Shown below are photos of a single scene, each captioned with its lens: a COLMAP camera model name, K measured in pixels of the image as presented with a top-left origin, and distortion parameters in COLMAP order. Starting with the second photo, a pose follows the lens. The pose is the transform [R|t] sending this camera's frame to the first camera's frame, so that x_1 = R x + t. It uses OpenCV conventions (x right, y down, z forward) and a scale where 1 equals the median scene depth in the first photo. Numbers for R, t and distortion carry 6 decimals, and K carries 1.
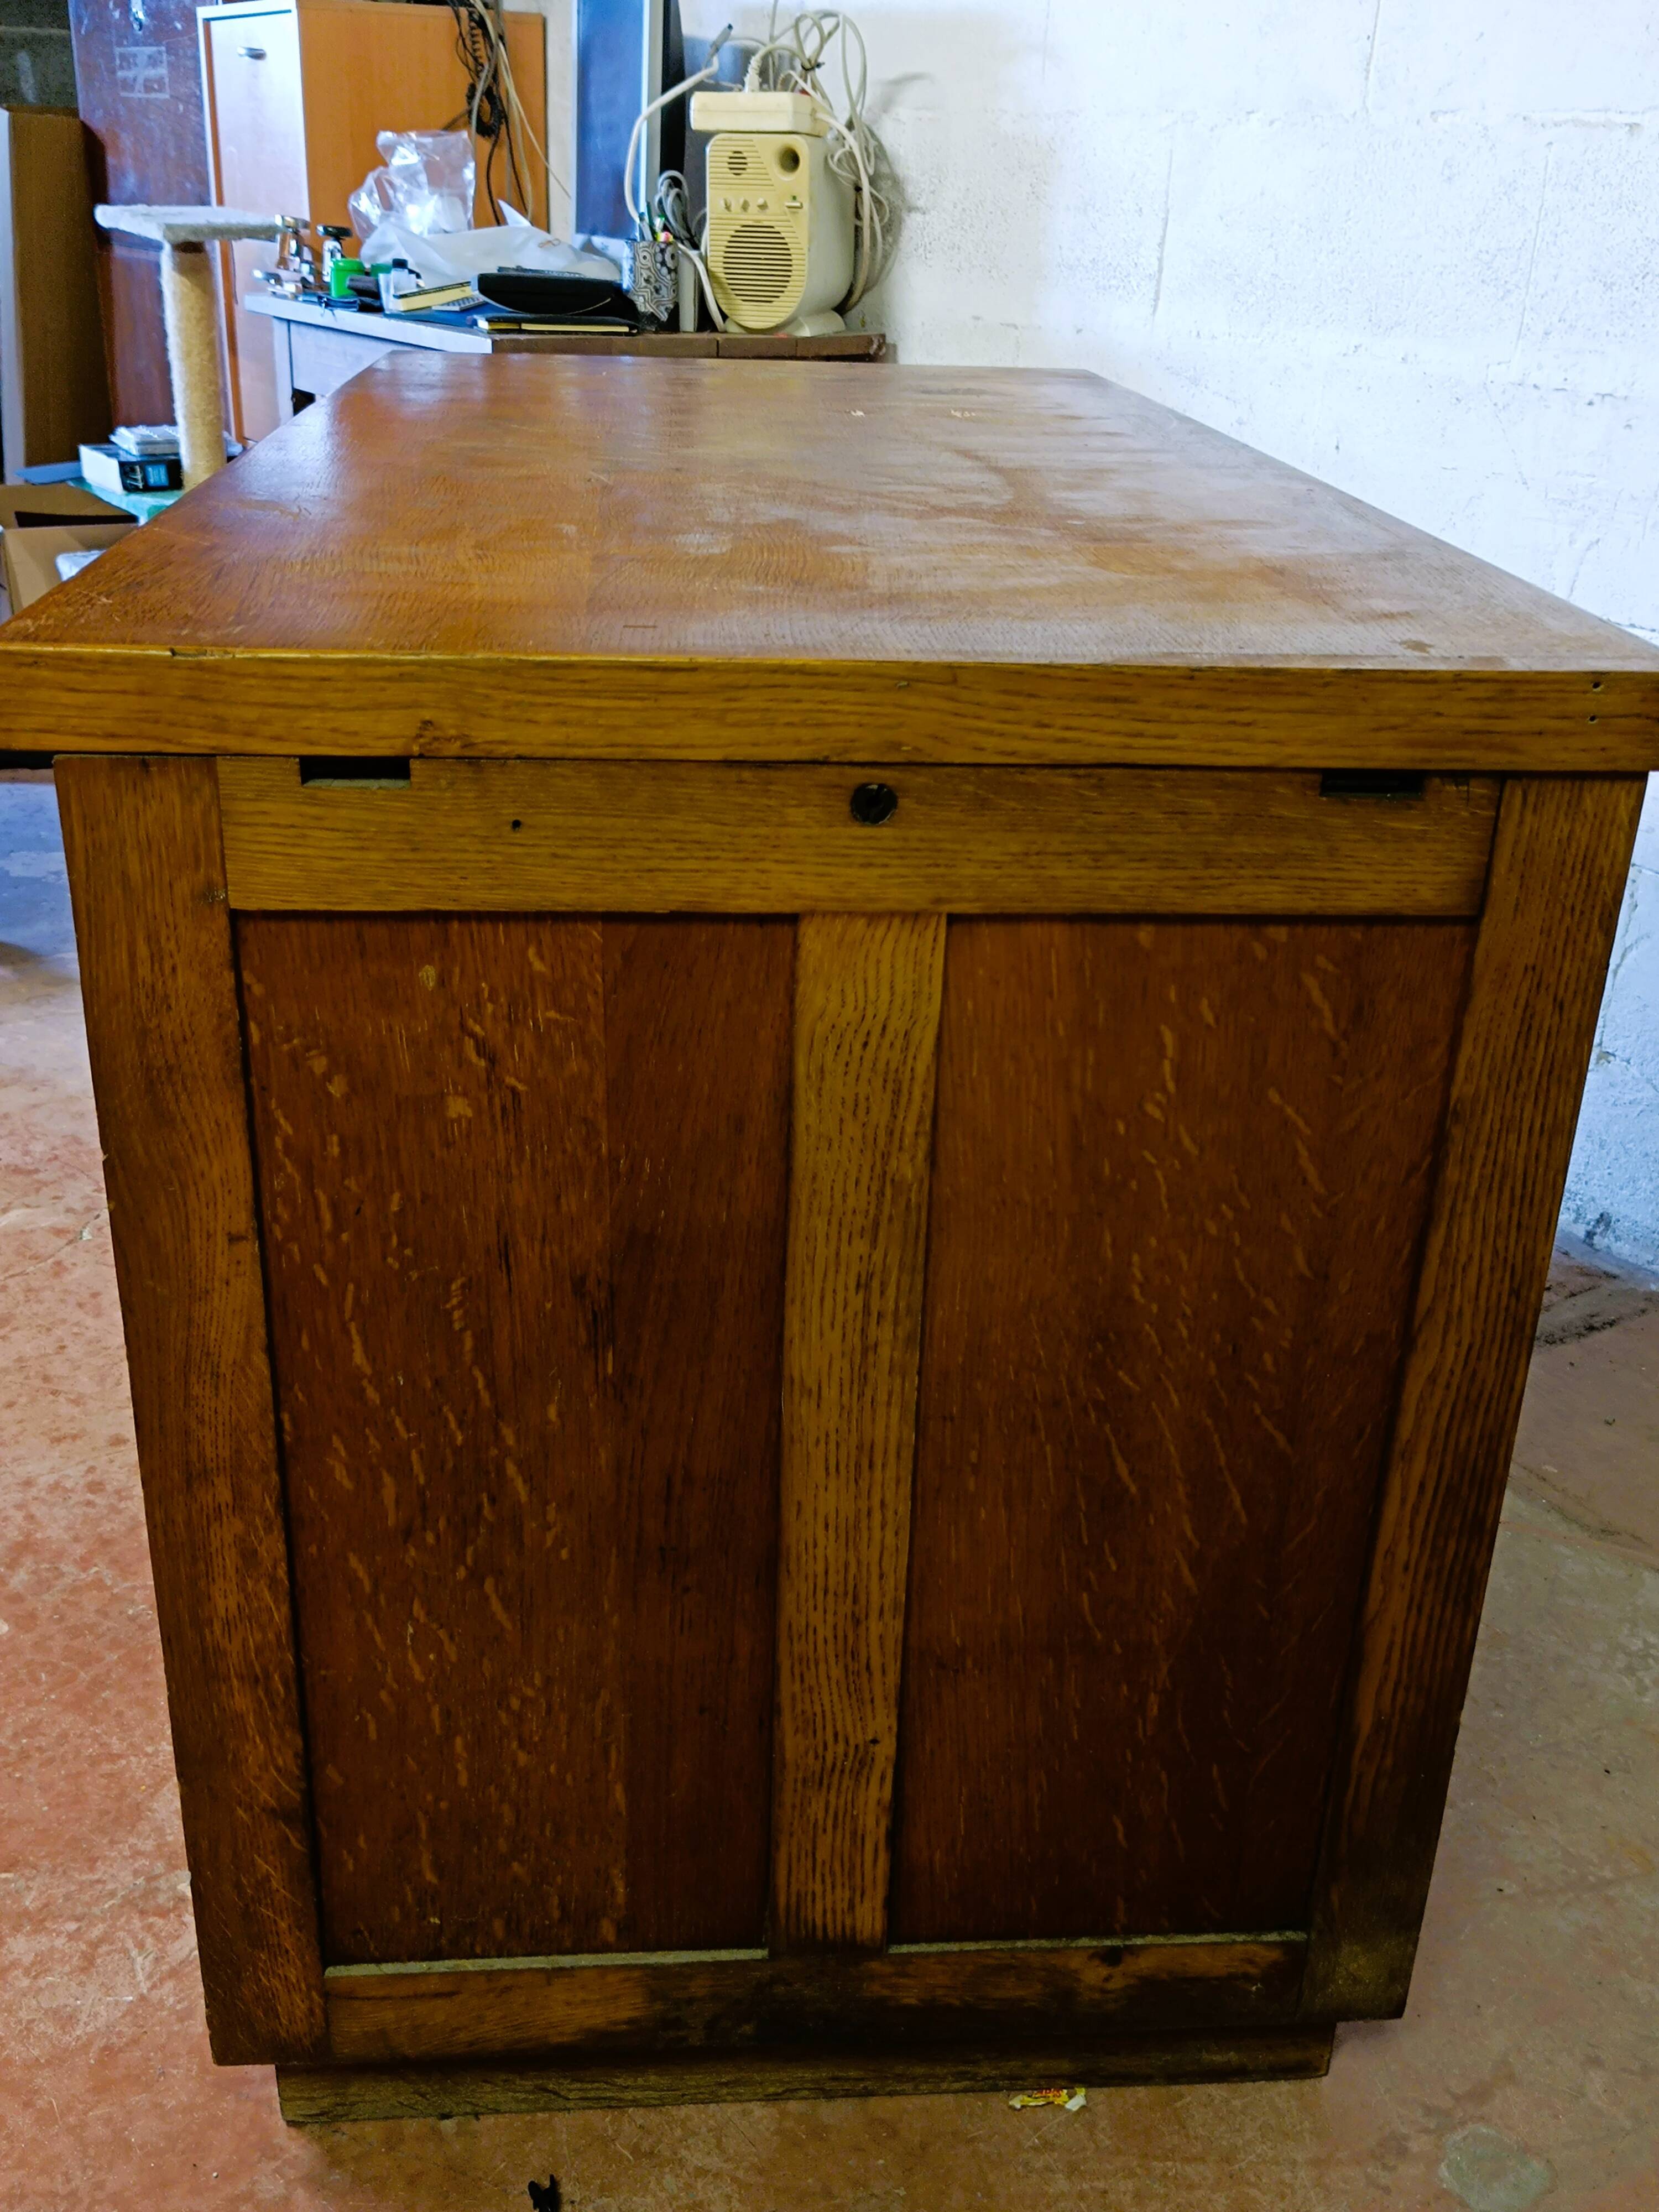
lens RADIAL K [[2092.5, 0, 815.7], [0, 2092.5, 1113.7], [0, 0, 1]] dist [0.007673, 0.000000]
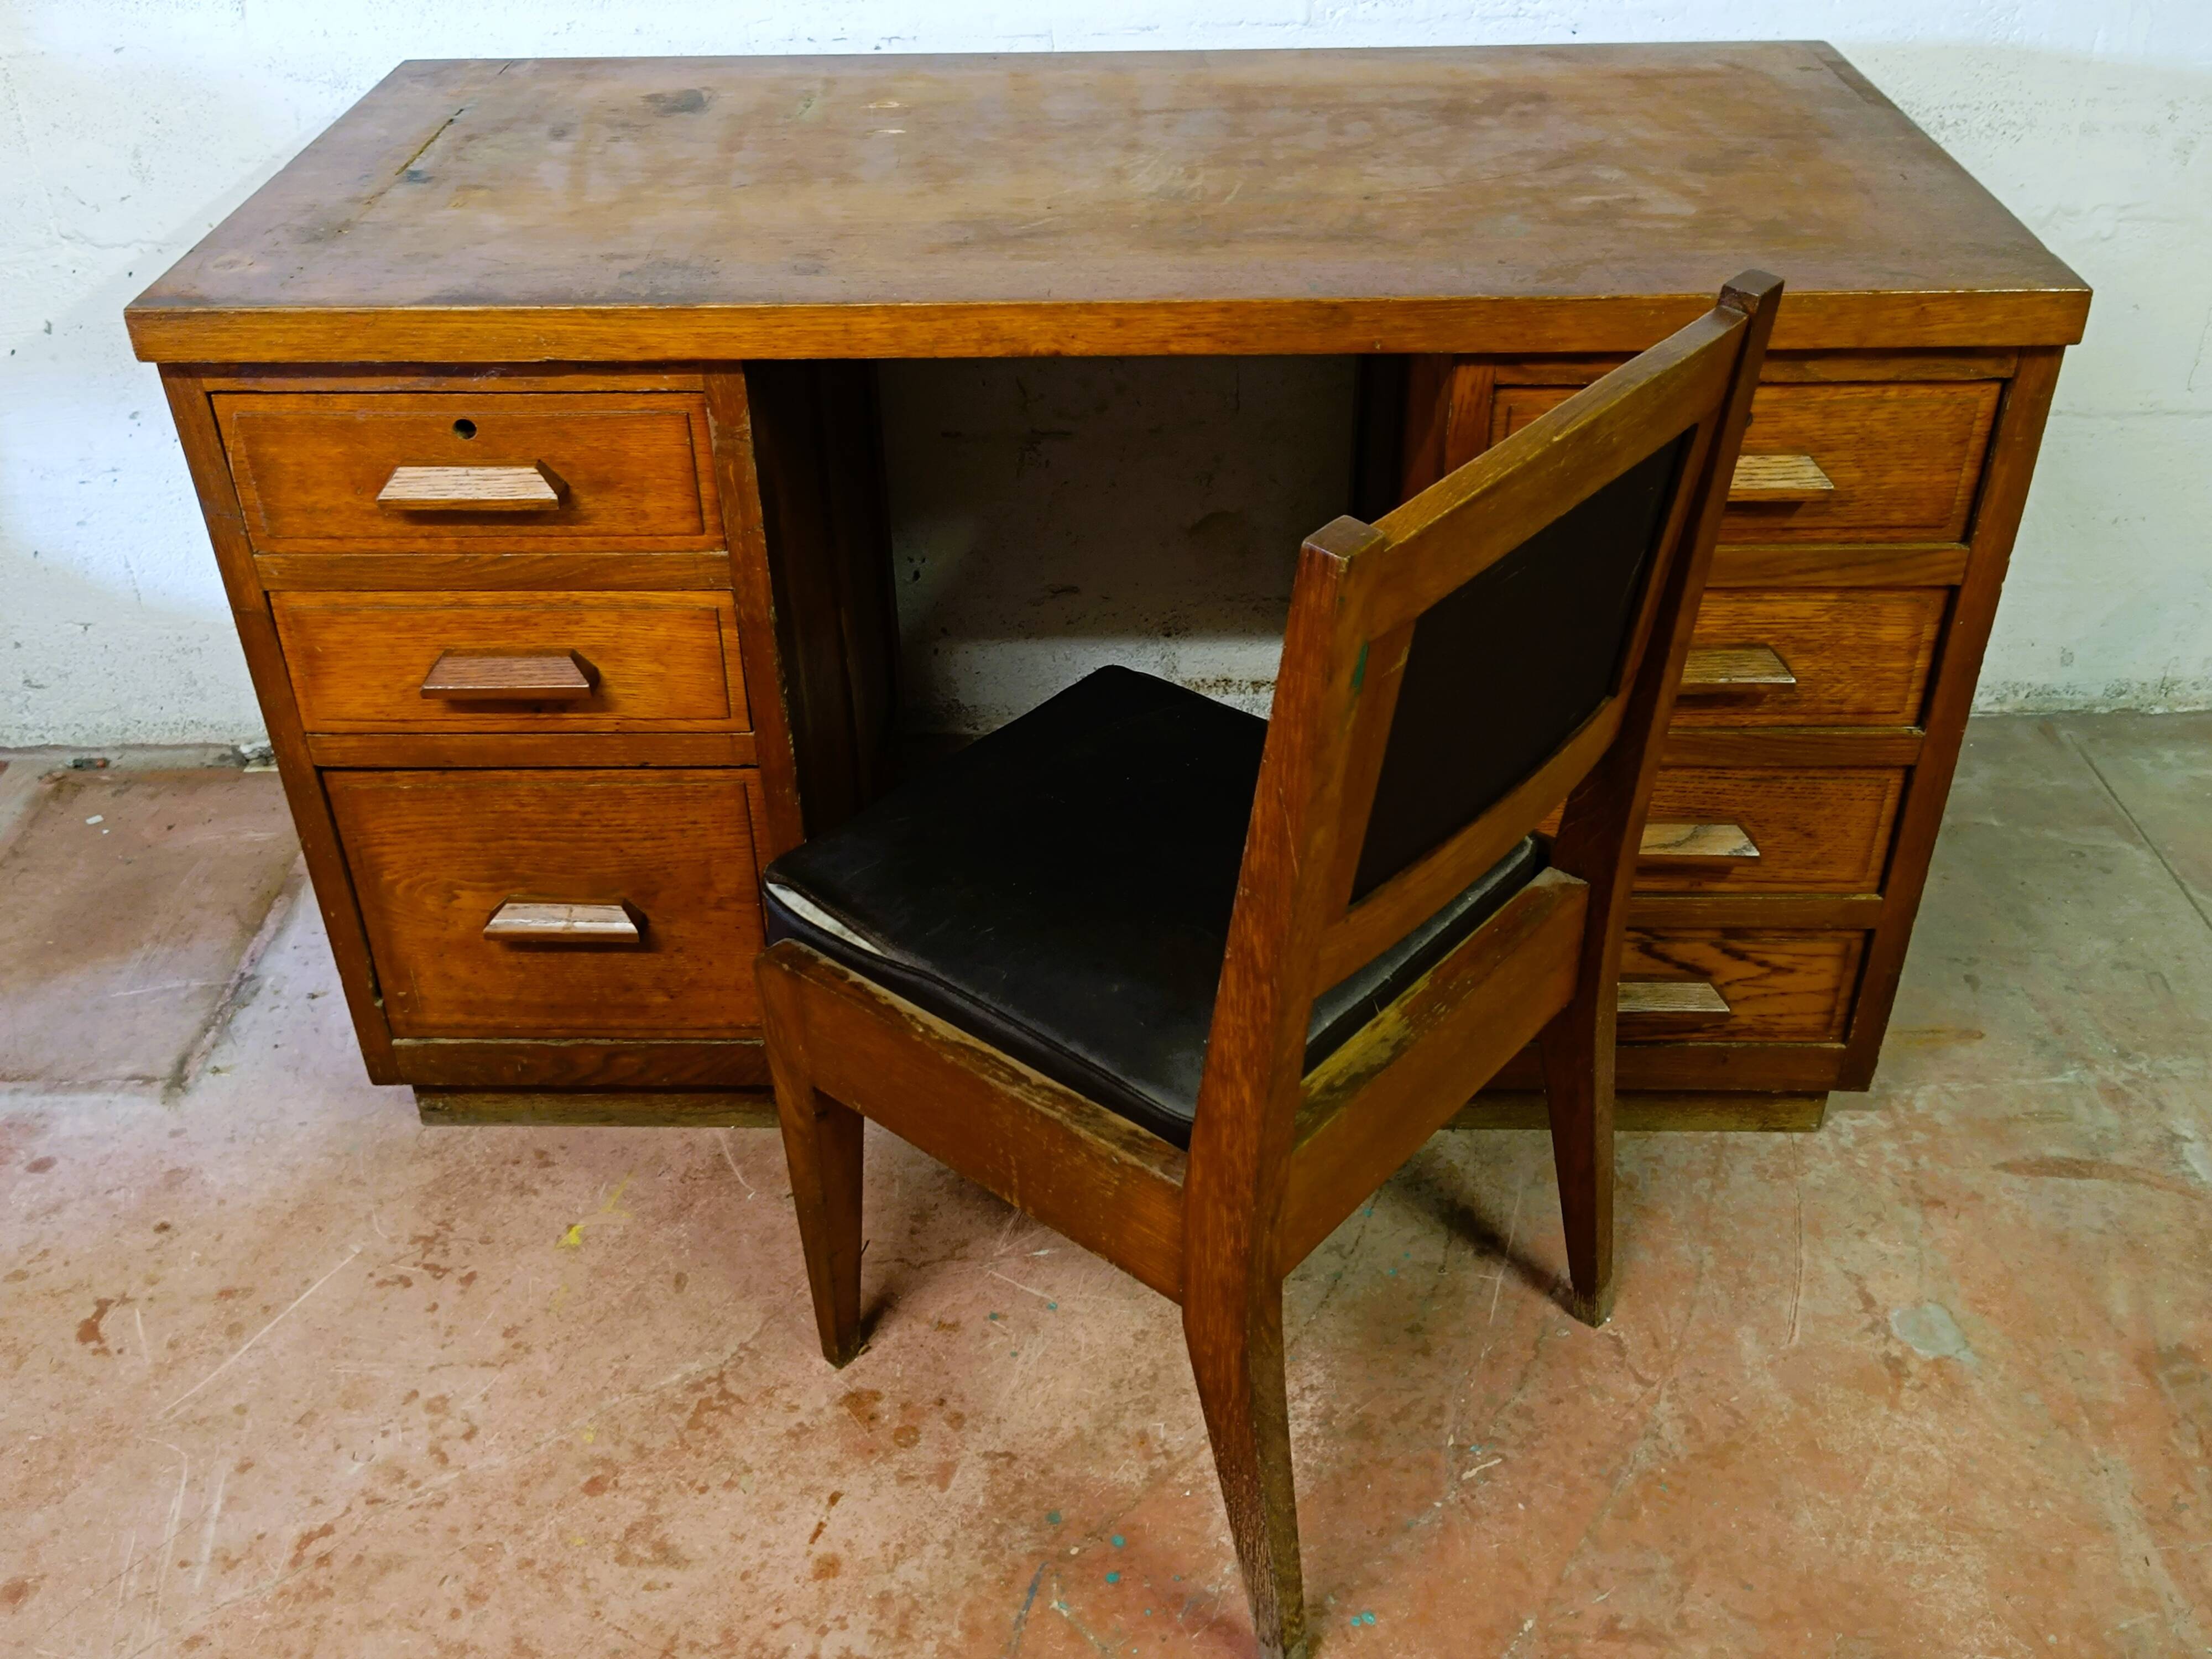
lens RADIAL K [[2092.5, 0, 1108.7], [0, 2092.5, 826.9], [0, 0, 1]] dist [0.007673, 0.000000]
pose [[0.532214, -0.494597, 0.687111, -0.856713], [0.378200, 0.865016, 0.329715, -0.529614], [-0.757438, 0.084387, 0.647431, 0.454532]]
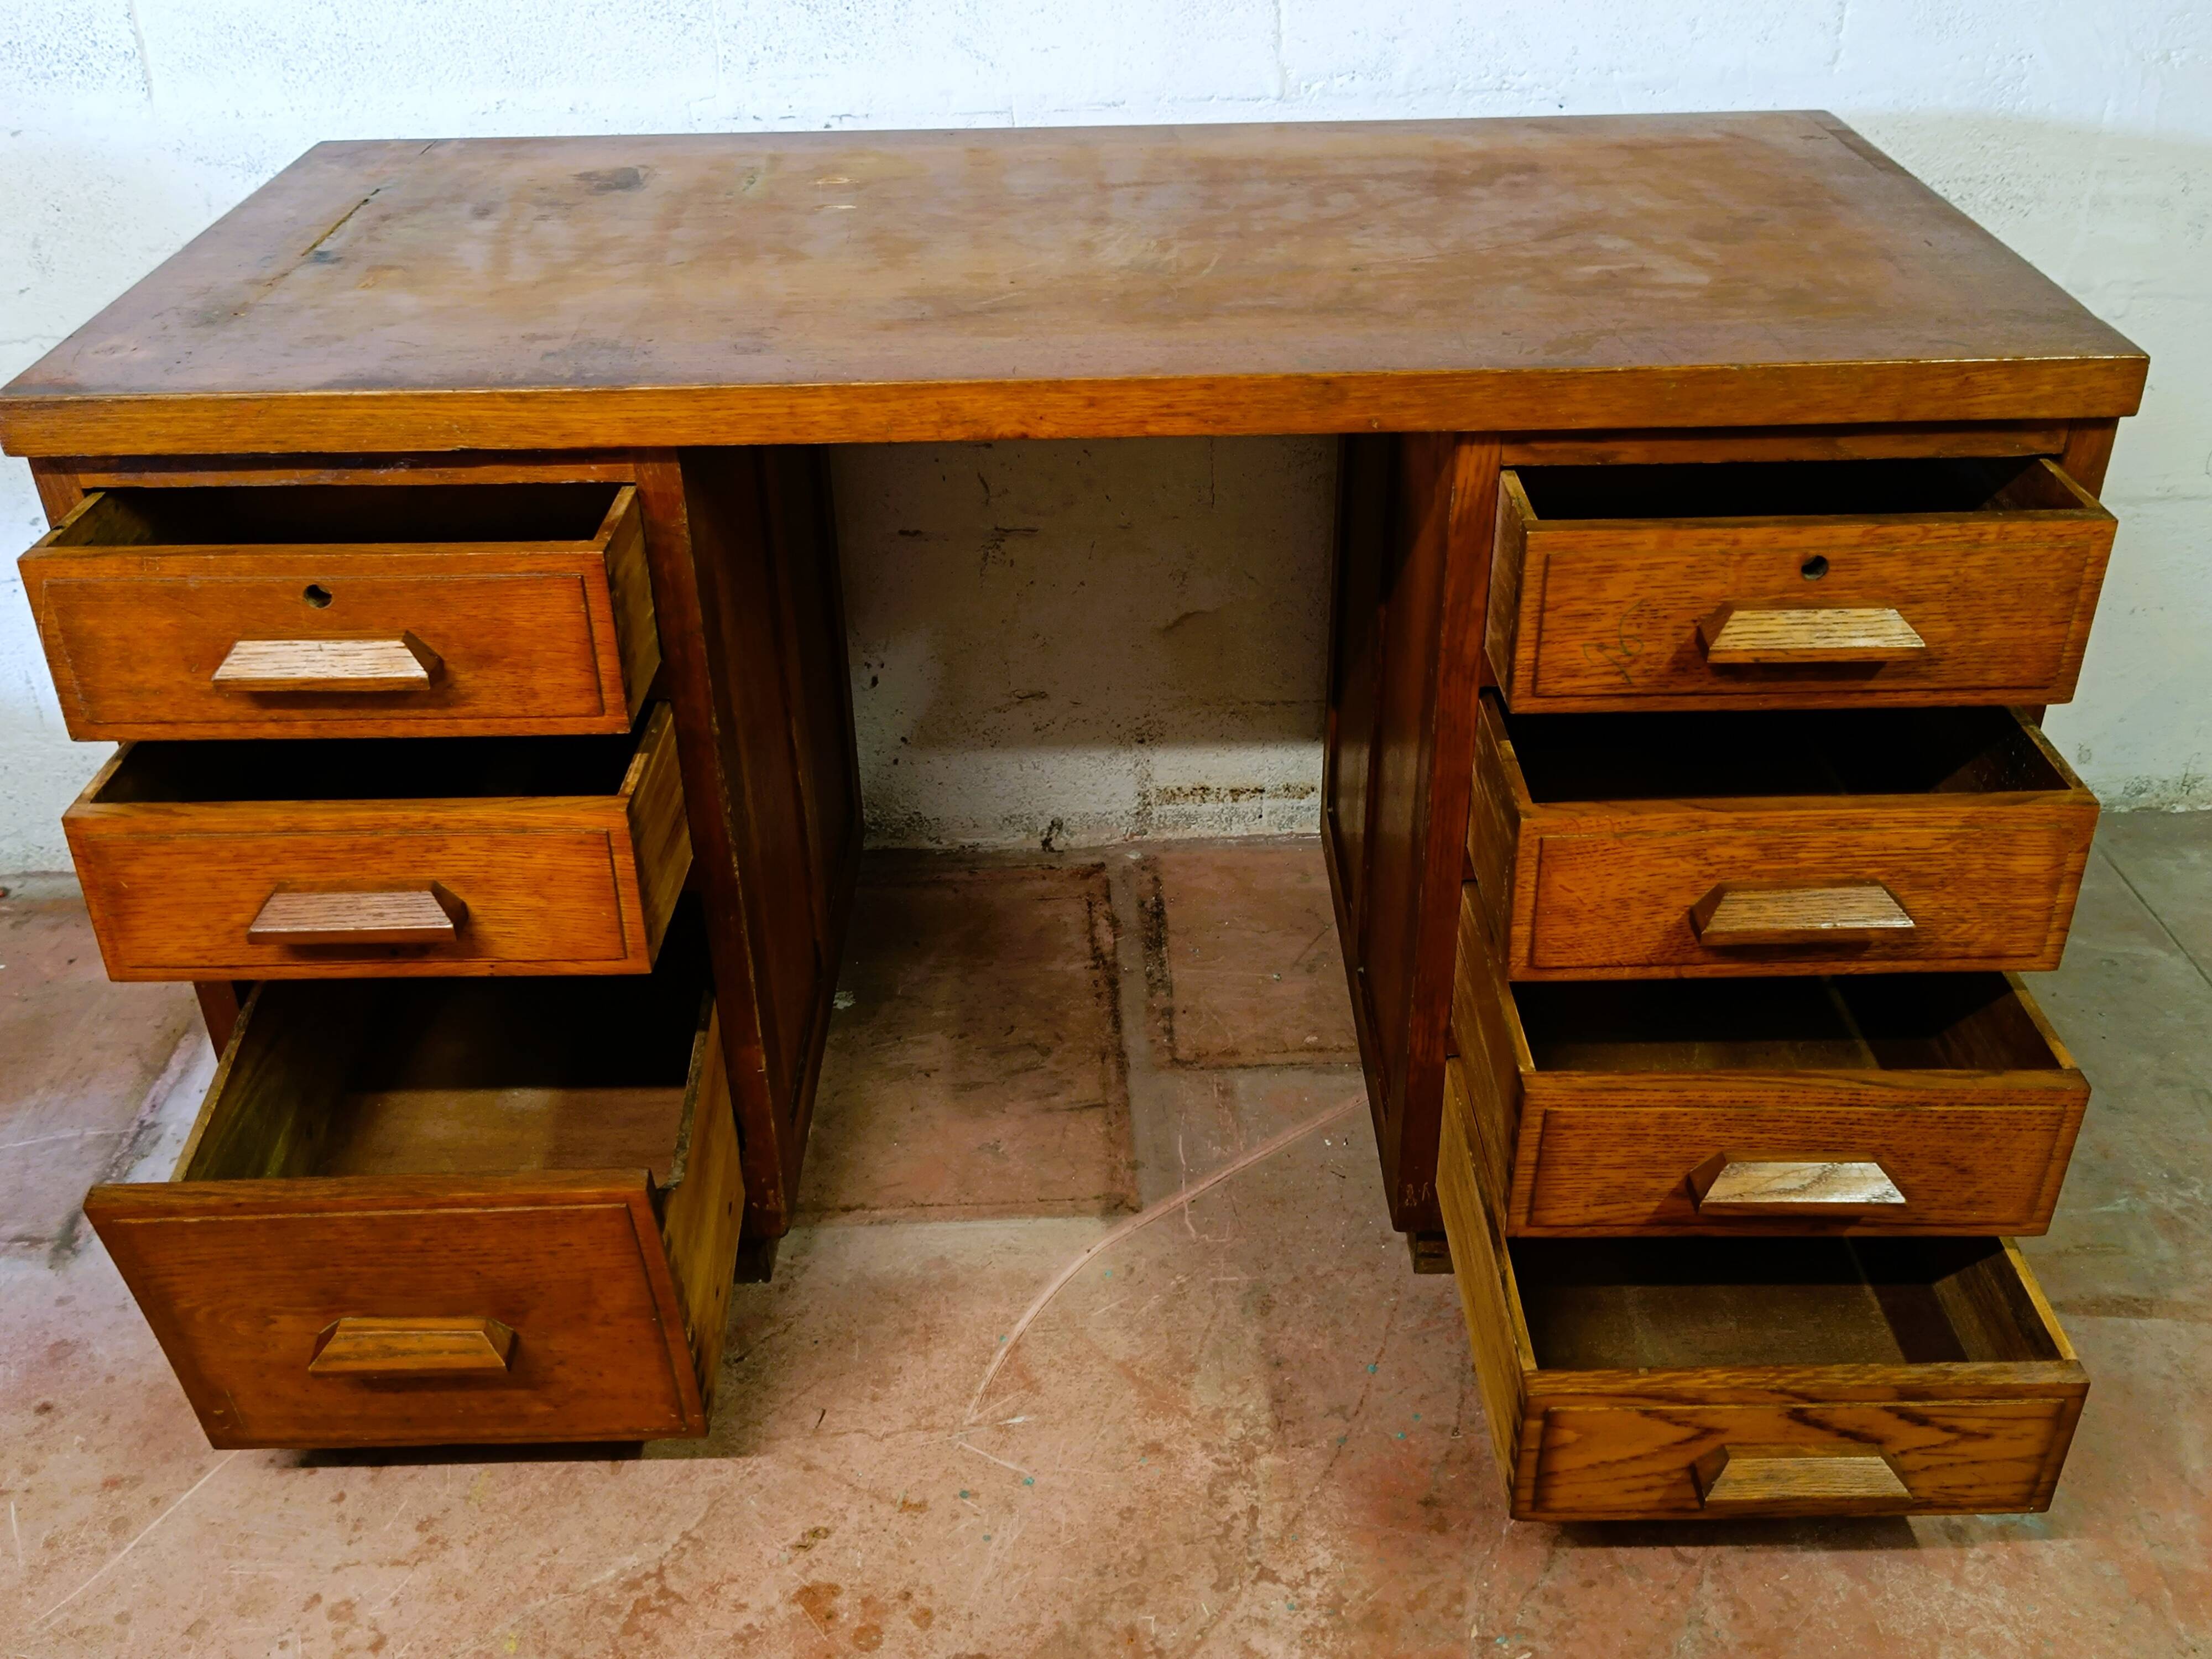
lens RADIAL K [[2092.5, 0, 1110.3], [0, 2092.5, 838.7], [0, 0, 1]] dist [0.007673, 0.000000]
pose [[0.512942, -0.470017, 0.718314, -0.766479], [0.383808, 0.874057, 0.297852, -0.501986], [-0.767843, 0.122914, 0.628737, 0.542185]]
